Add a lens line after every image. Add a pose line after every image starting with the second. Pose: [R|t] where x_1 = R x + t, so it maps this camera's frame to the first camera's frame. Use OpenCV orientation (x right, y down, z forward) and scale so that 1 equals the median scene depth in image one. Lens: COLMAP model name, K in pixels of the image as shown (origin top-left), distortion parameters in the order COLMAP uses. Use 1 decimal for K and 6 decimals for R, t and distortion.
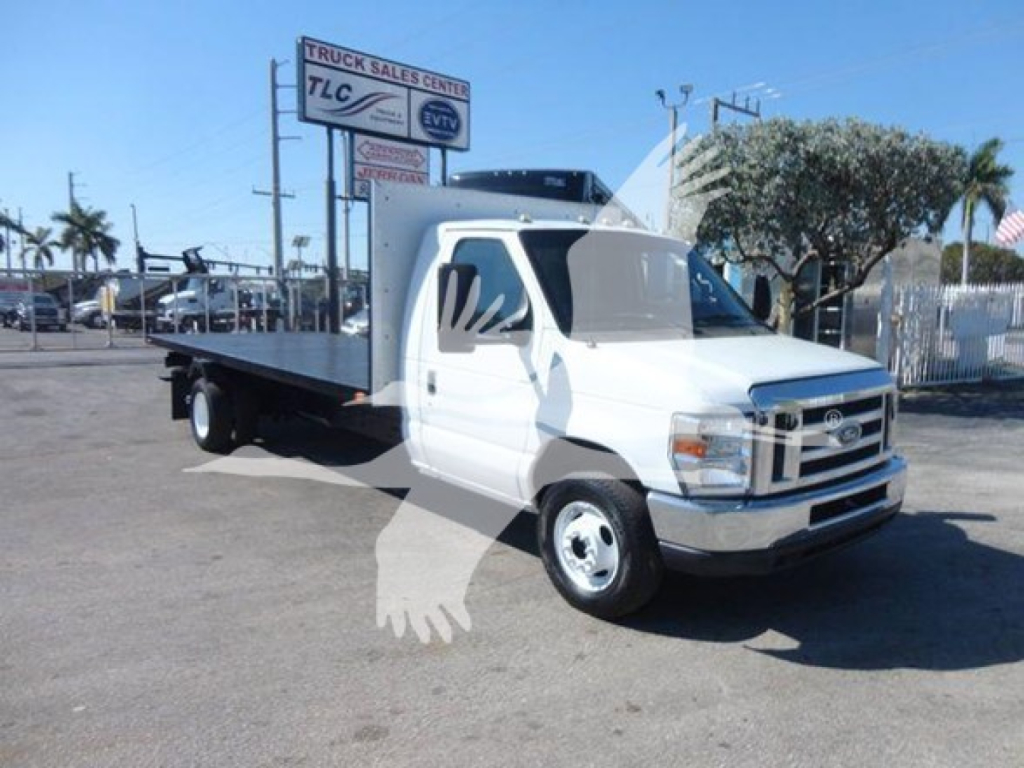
lens RADIAL K [[722.3, 0, 529.2], [0, 722.3, 390.3], [0, 0, 1]] dist [0.030991, -0.005224]
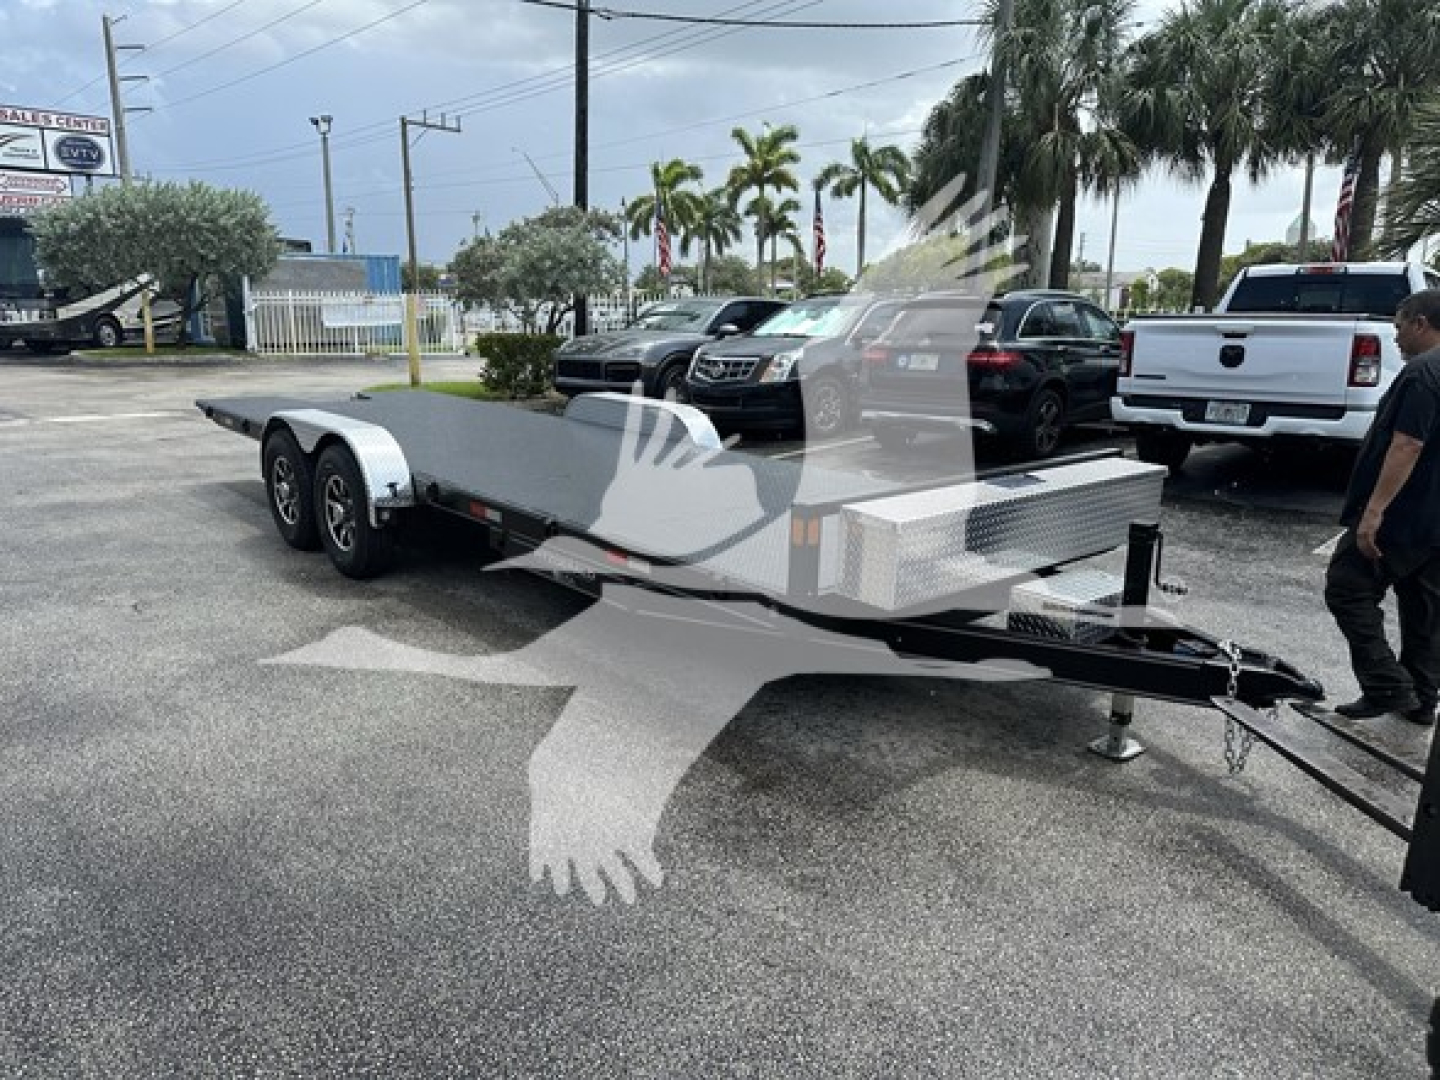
lens RADIAL K [[1015.8, 0, 760.9], [0, 1015.8, 577.7], [0, 0, 1]] dist [0.030991, -0.005224]
pose [[0.999961, 0.008795, -0.000029, 1.140065], [-0.008692, 0.988720, 0.149525, 0.090056], [0.001344, -0.149519, 0.988758, -0.955657]]
